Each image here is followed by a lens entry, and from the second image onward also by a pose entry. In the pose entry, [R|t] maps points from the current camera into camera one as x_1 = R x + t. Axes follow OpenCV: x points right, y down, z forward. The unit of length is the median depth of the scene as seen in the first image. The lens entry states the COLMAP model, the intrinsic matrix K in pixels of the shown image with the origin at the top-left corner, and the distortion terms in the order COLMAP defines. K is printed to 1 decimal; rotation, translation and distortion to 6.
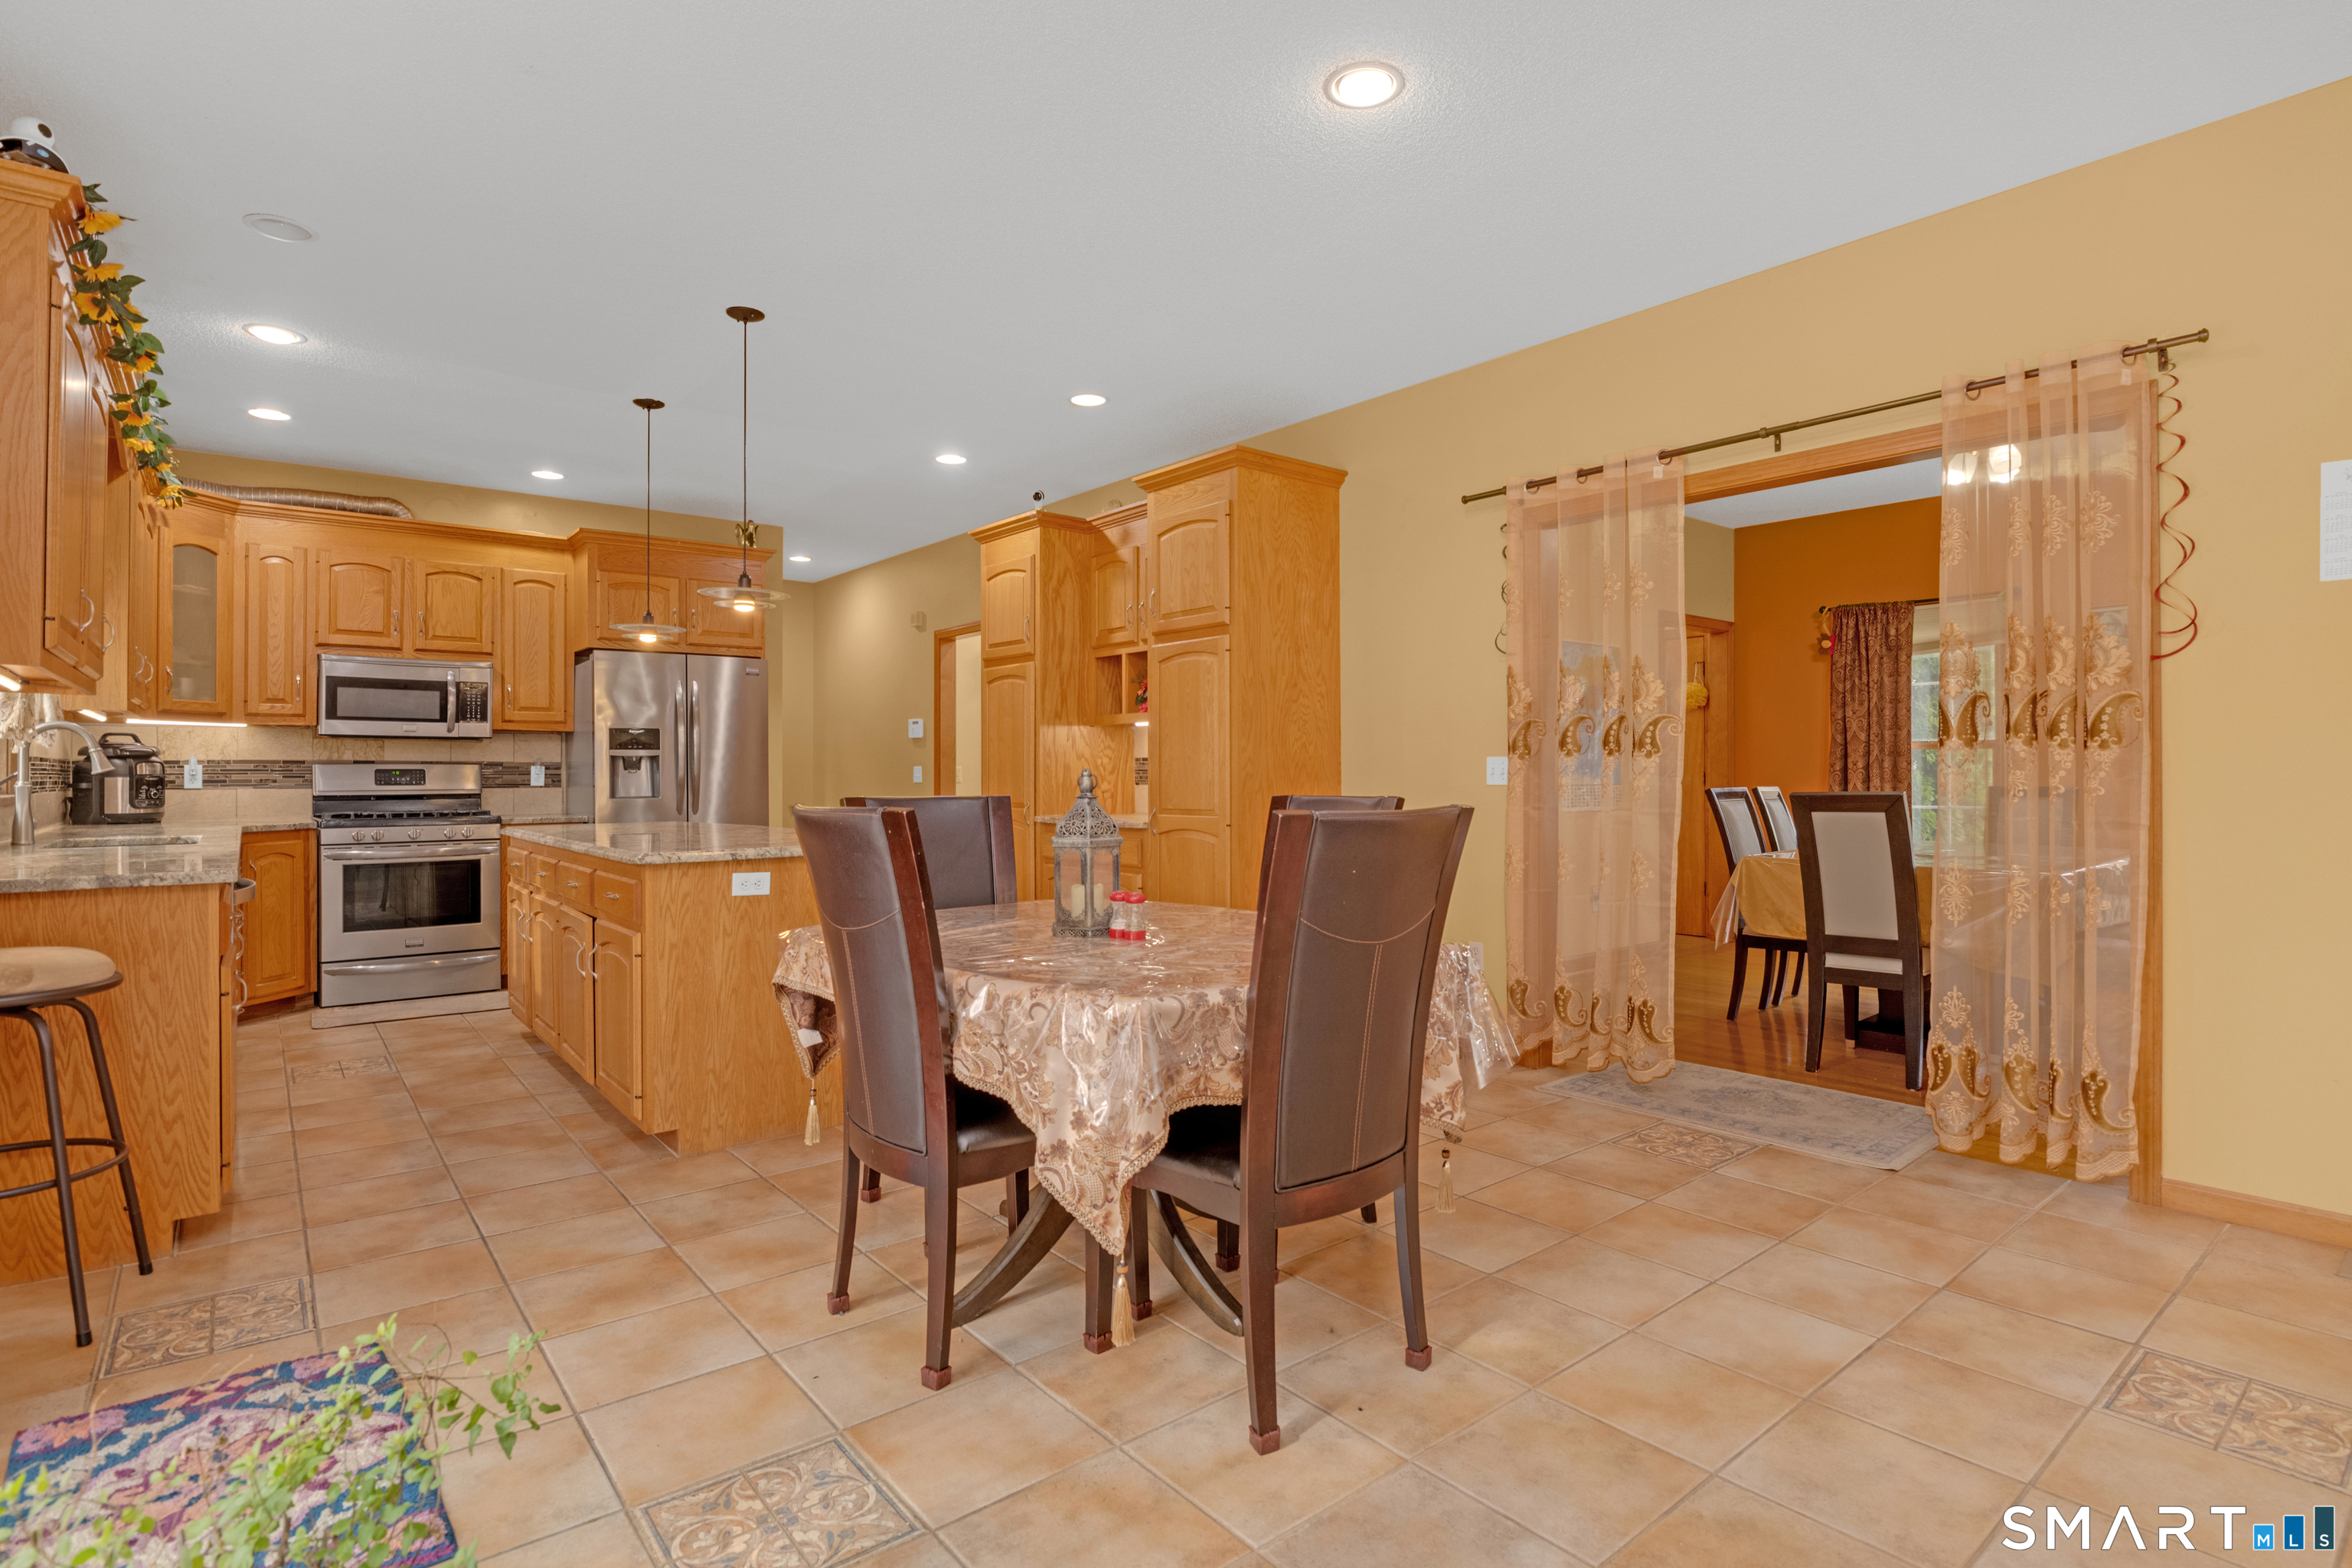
lens RADIAL K [[1158.8, 0, 1195.1], [0, 1158.8, 766.4], [0, 0, 1]] dist [-0.006958, -0.001704]
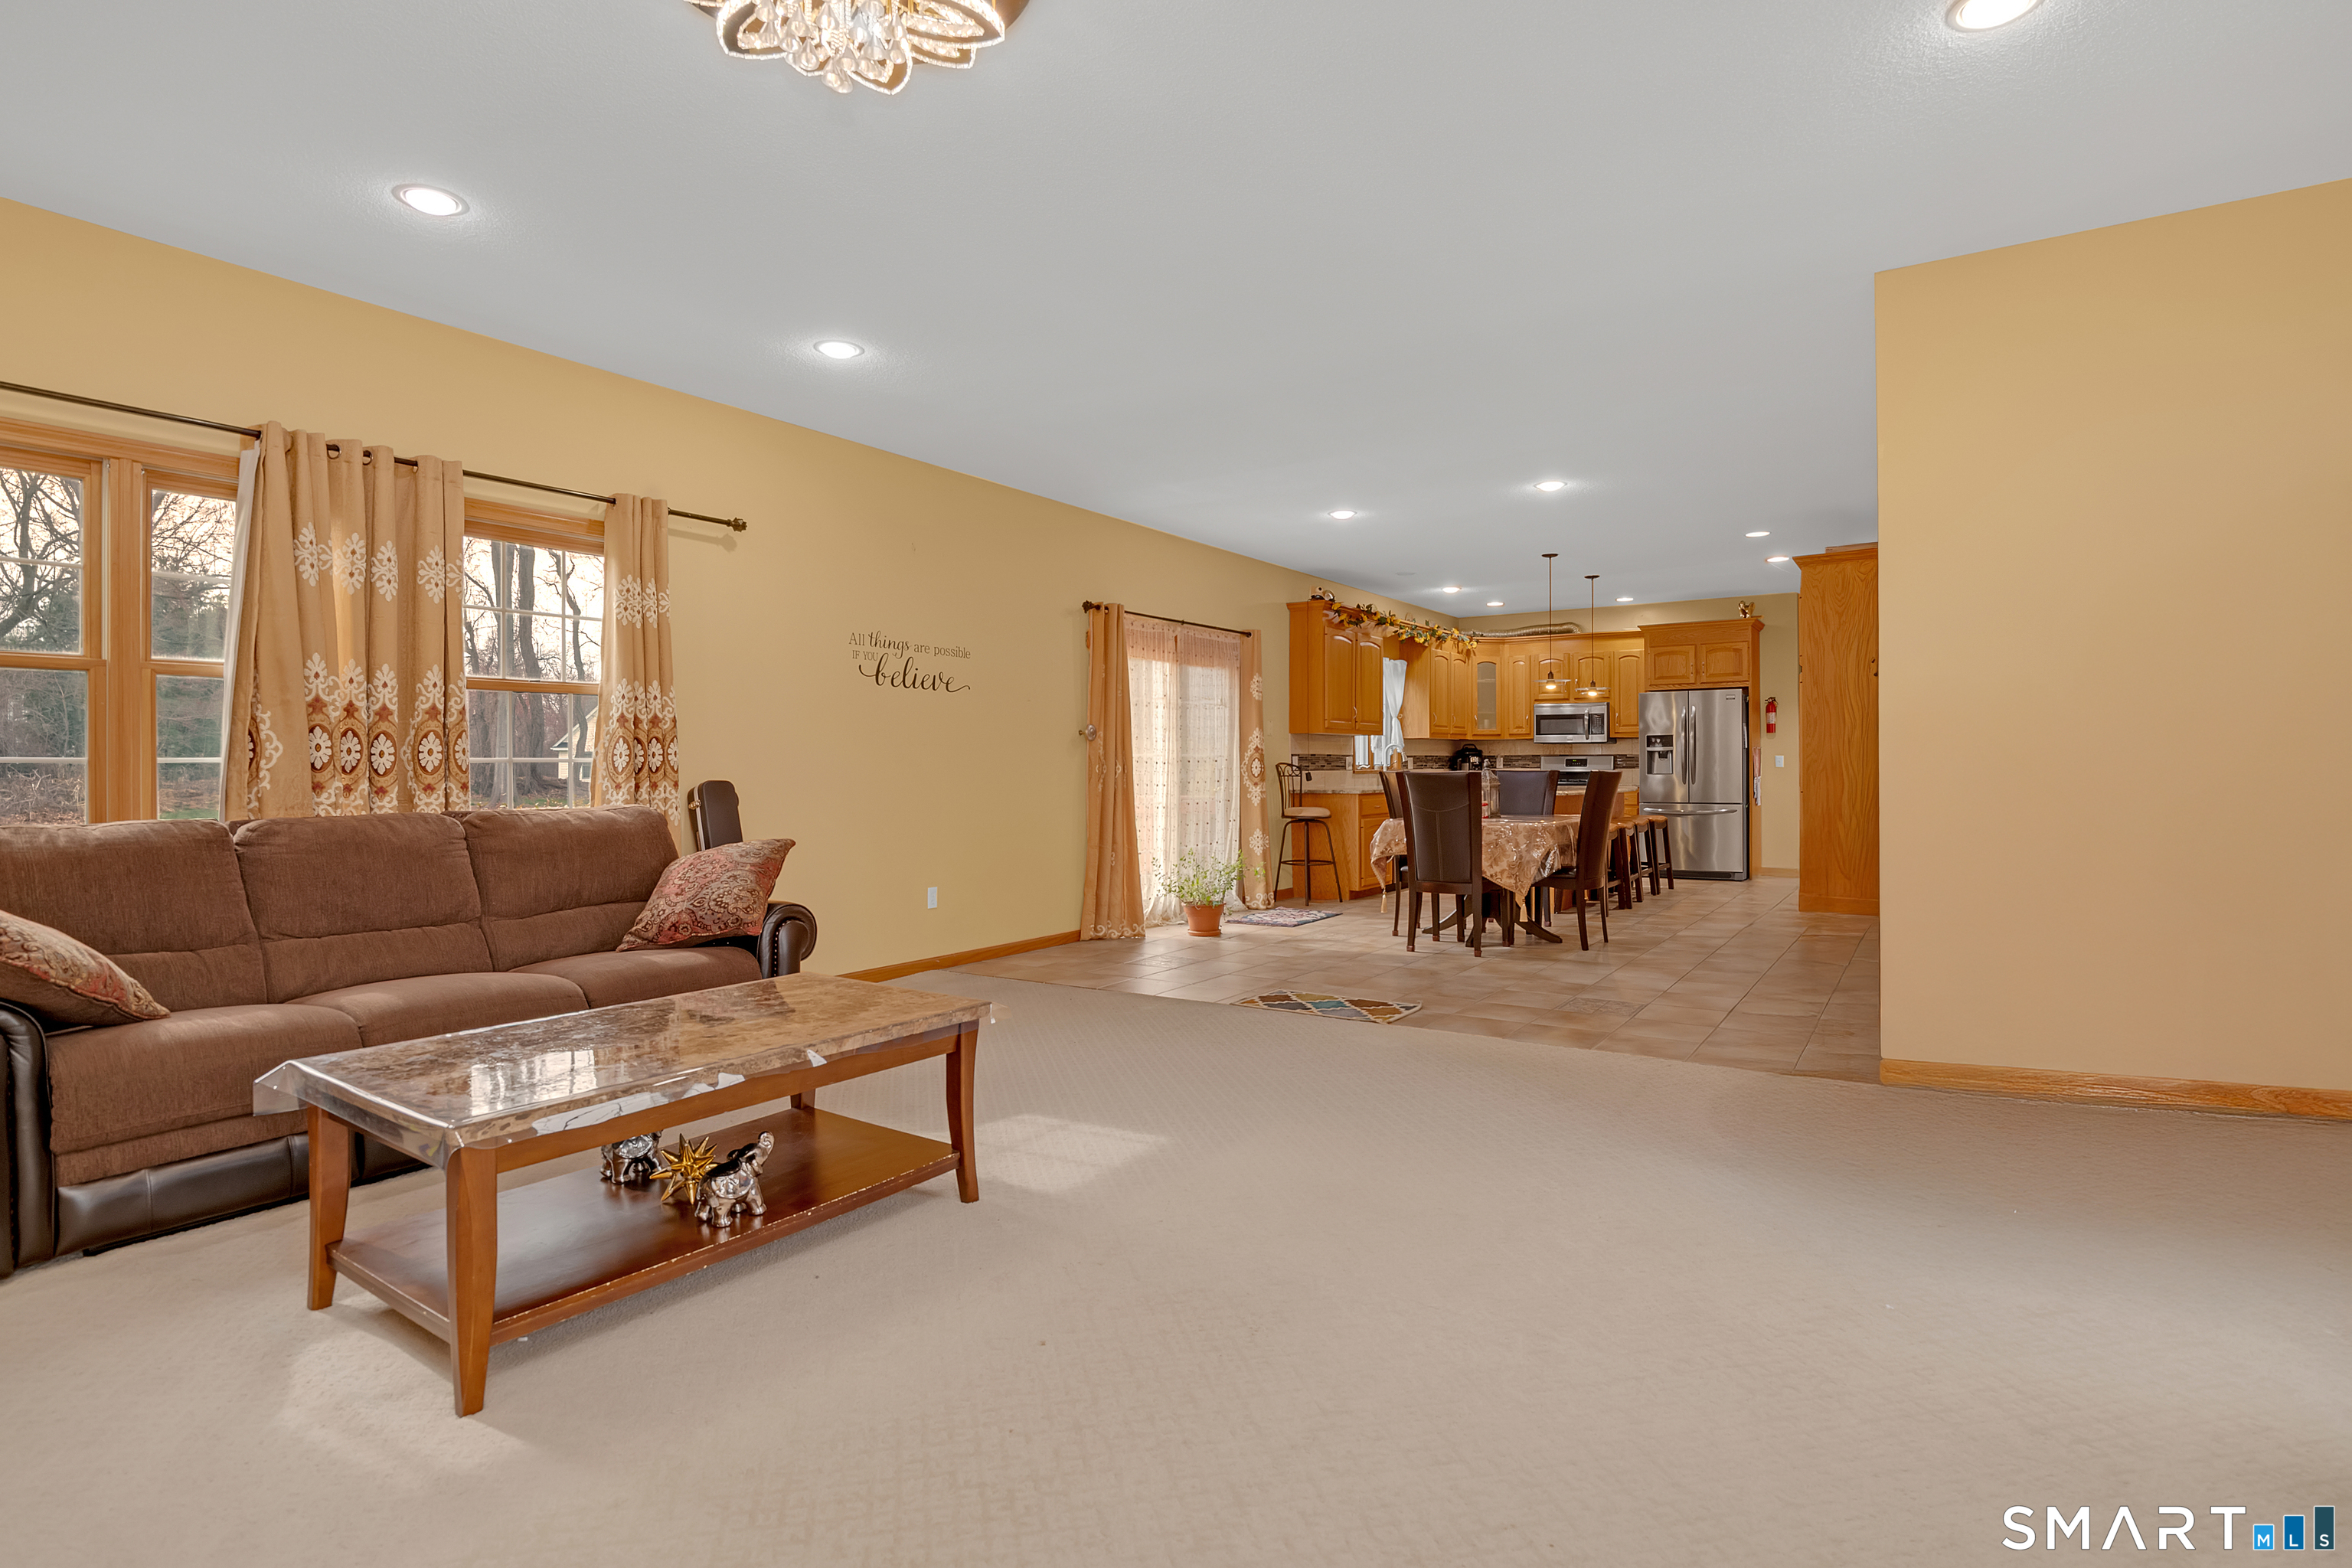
lens RADIAL K [[1158.8, 0, 1195.1], [0, 1158.8, 766.4], [0, 0, 1]] dist [-0.006958, -0.001704]
pose [[0.295326, 0.000651, -0.955396, 1.080753], [0.010427, 0.999938, 0.003905, 0.001062], [0.955340, -0.011115, 0.295301, -0.221924]]
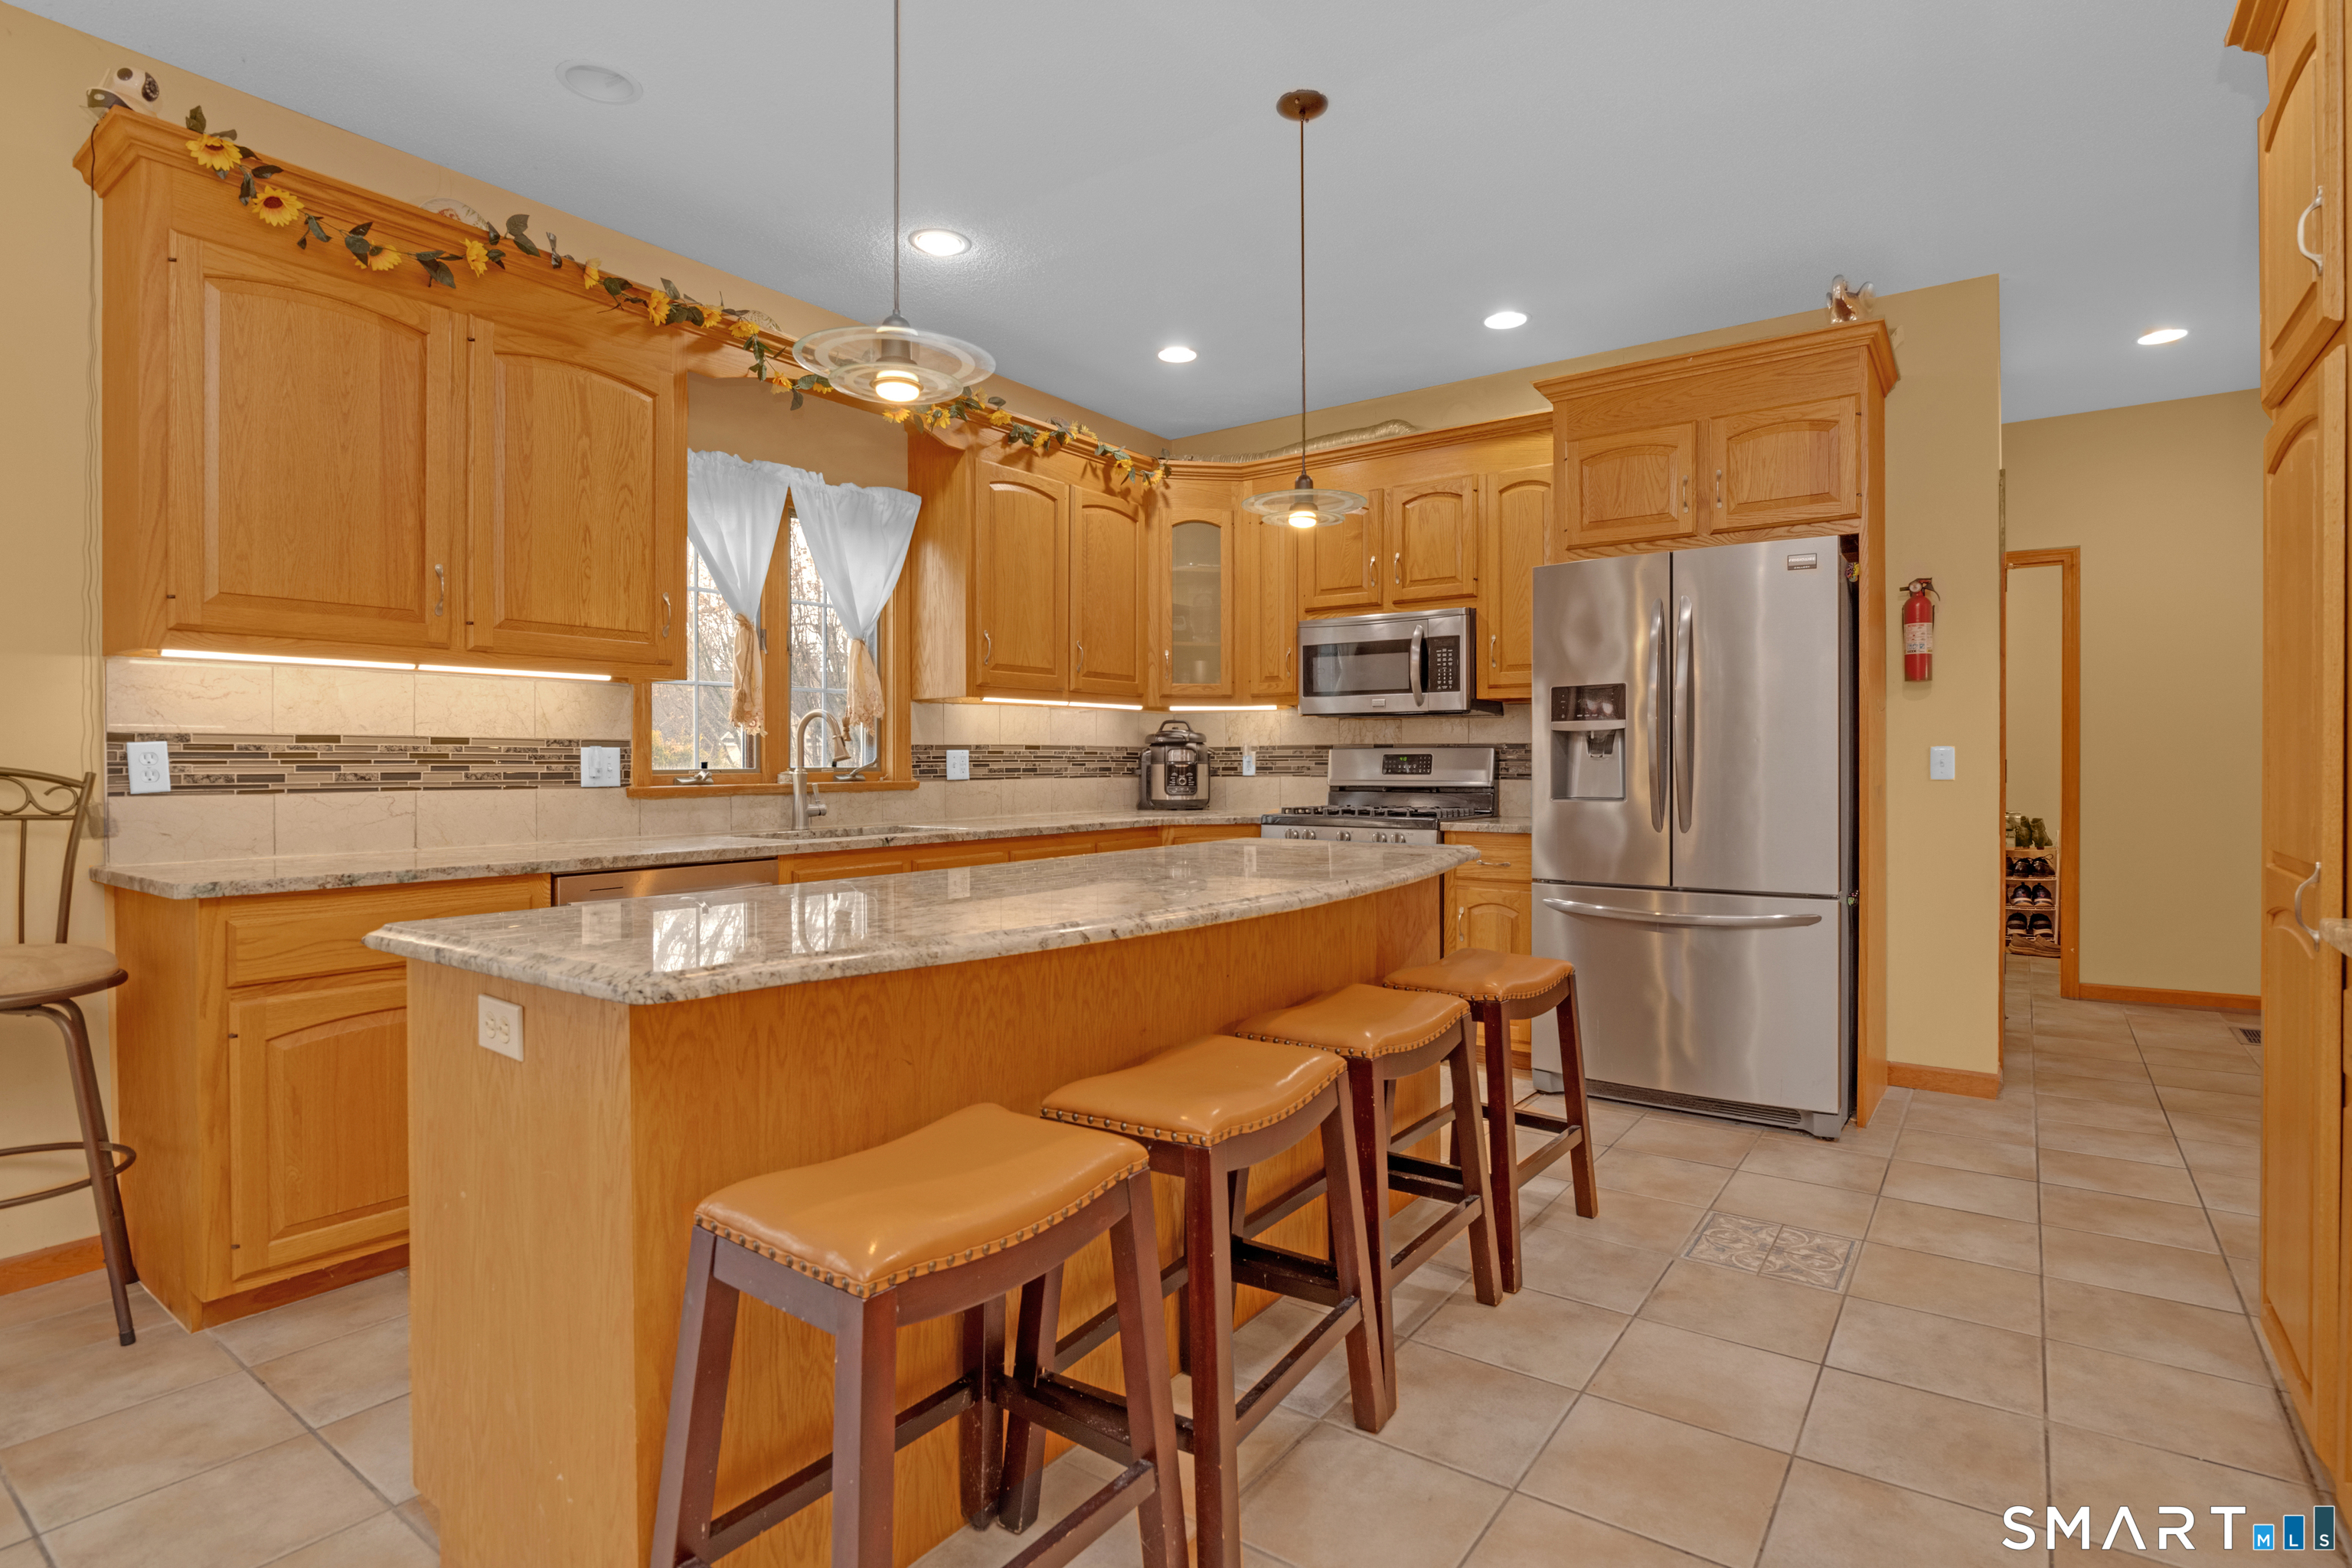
lens RADIAL K [[1158.8, 0, 1195.1], [0, 1158.8, 766.4], [0, 0, 1]] dist [-0.006958, -0.001704]
pose [[0.258460, 0.004331, -0.966012, 0.054323], [0.008701, 0.999939, 0.006811, 0.004315], [0.965983, -0.010166, 0.258407, 0.692338]]
